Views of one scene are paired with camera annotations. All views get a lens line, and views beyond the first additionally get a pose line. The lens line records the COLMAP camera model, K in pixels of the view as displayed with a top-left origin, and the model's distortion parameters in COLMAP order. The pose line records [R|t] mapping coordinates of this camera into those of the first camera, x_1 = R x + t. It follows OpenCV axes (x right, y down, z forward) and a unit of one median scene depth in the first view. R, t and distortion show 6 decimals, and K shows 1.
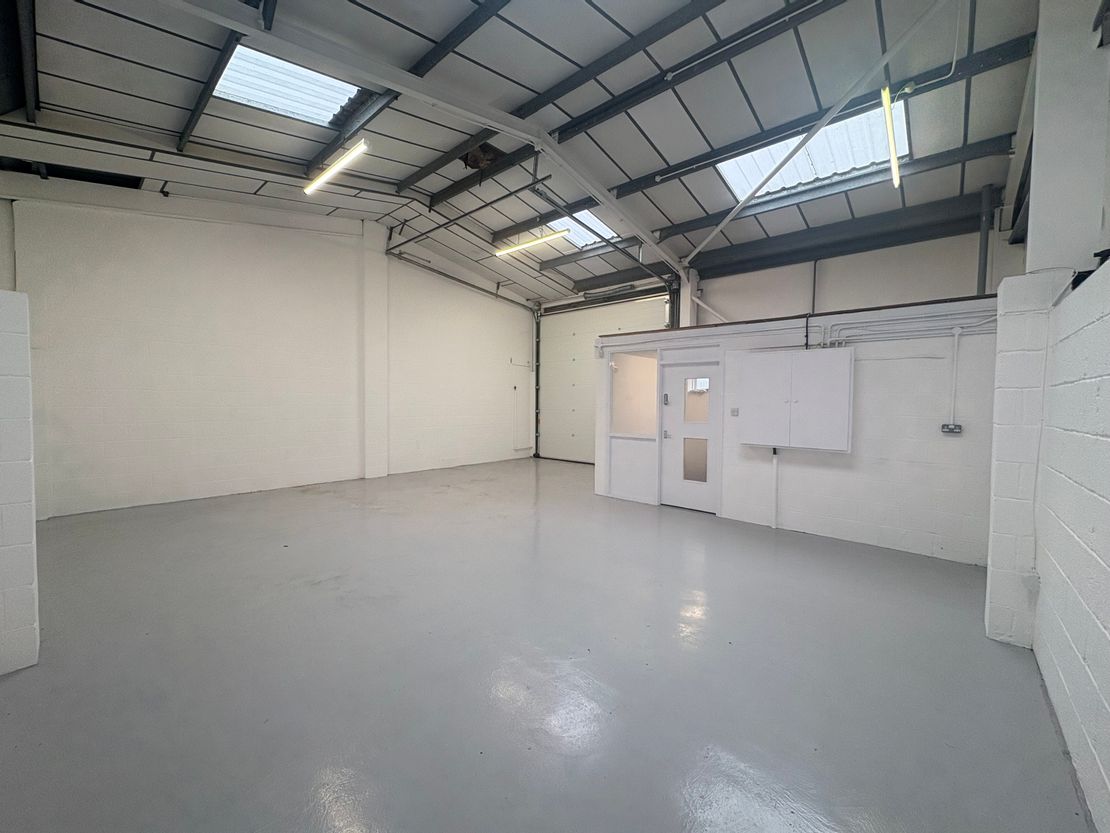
lens RADIAL K [[441.5, 0, 558.6], [0, 441.5, 416.2], [0, 0, 1]] dist [0.000718, -0.000490]
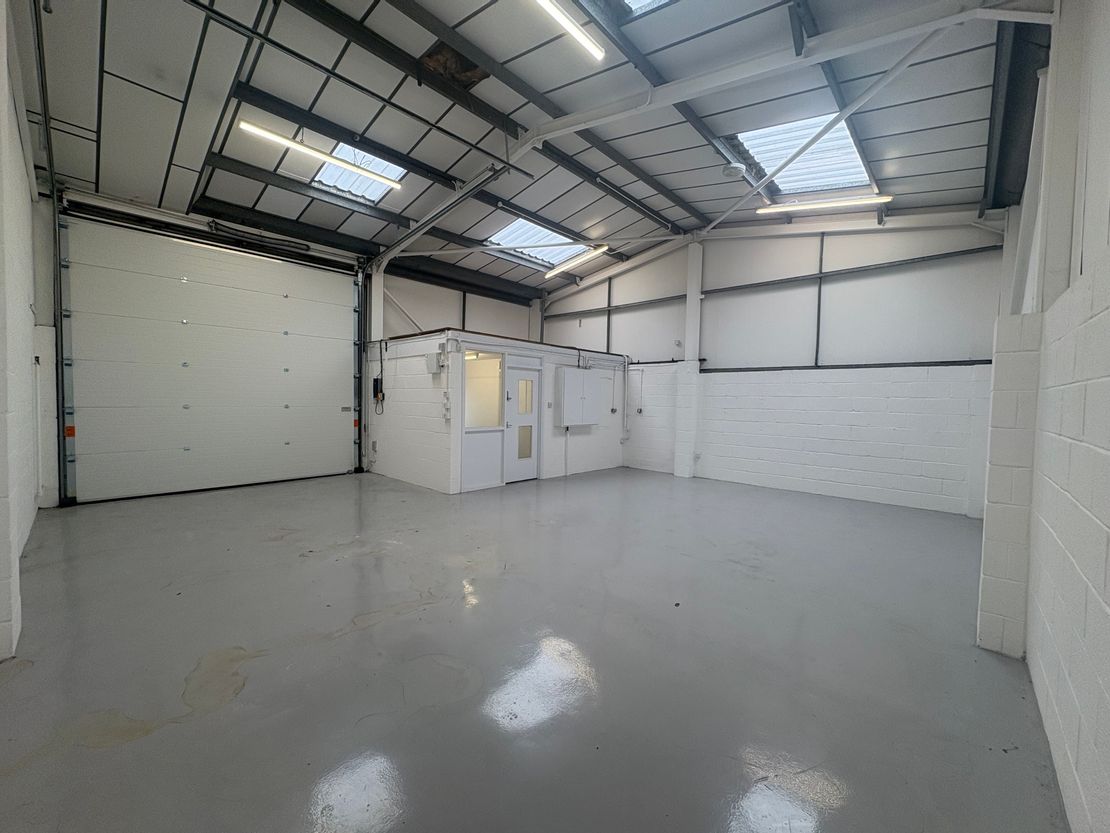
lens RADIAL K [[441.5, 0, 555.4], [0, 441.5, 422.2], [0, 0, 1]] dist [0.000718, -0.000490]
pose [[0.032780, -0.058428, 0.997753, -1.104953], [0.015926, 0.998194, 0.057930, -0.039332], [-0.999336, 0.013991, 0.033651, 0.955687]]
